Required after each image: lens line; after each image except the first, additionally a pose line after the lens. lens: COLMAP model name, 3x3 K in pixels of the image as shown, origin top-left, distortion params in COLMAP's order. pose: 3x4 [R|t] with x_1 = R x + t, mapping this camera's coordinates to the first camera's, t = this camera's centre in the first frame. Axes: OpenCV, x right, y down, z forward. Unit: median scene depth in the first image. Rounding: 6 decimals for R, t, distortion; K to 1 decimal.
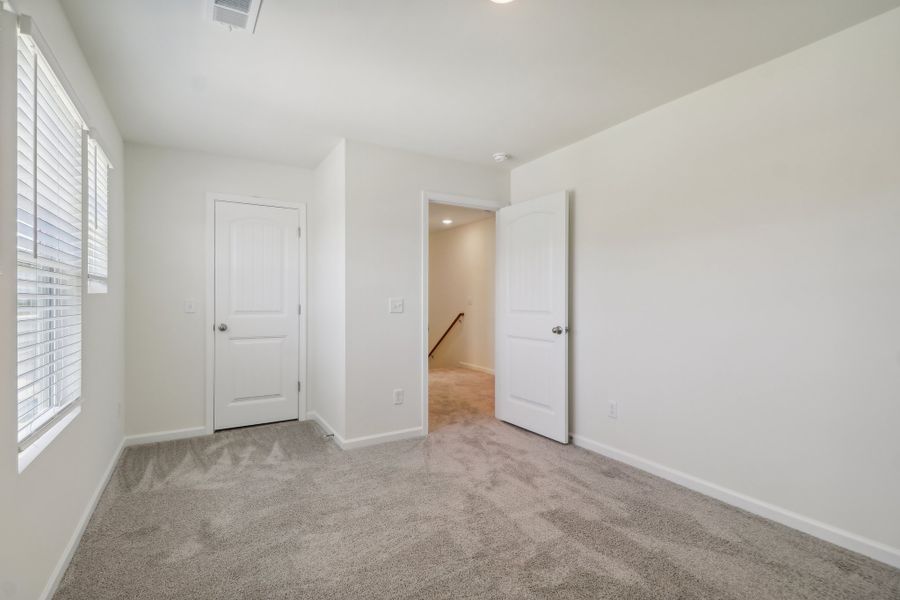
lens RADIAL K [[413.8, 0, 450.0], [0, 413.8, 300.0], [0, 0, 1]] dist [0.026179, -0.000246]
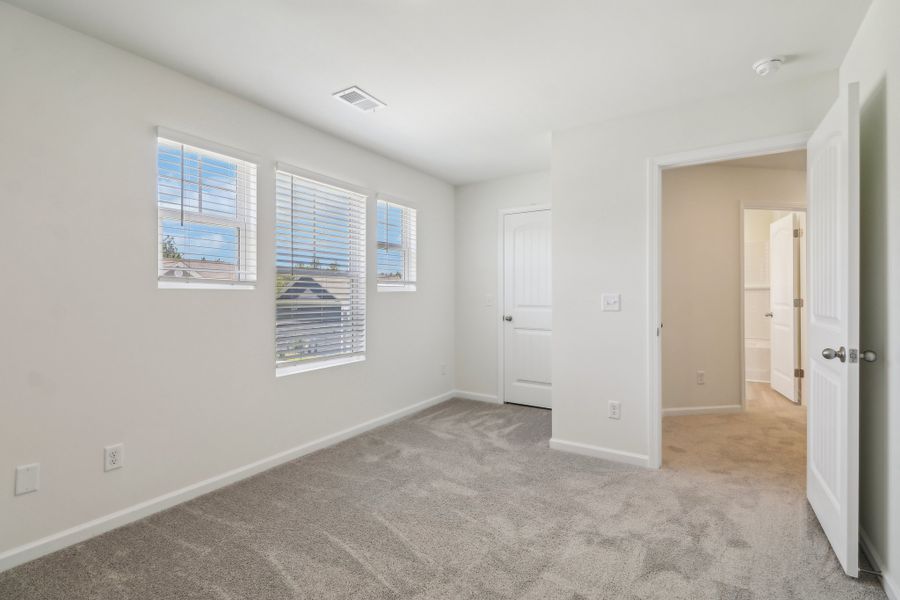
lens RADIAL K [[423.9, 0, 453.1], [0, 423.9, 294.4], [0, 0, 1]] dist [0.013646, -0.000559]
pose [[0.461267, -0.001120, -0.887261, 0.496998], [0.000436, 0.999999, -0.001036, -0.002684], [0.887261, 0.000091, 0.461267, 0.305953]]
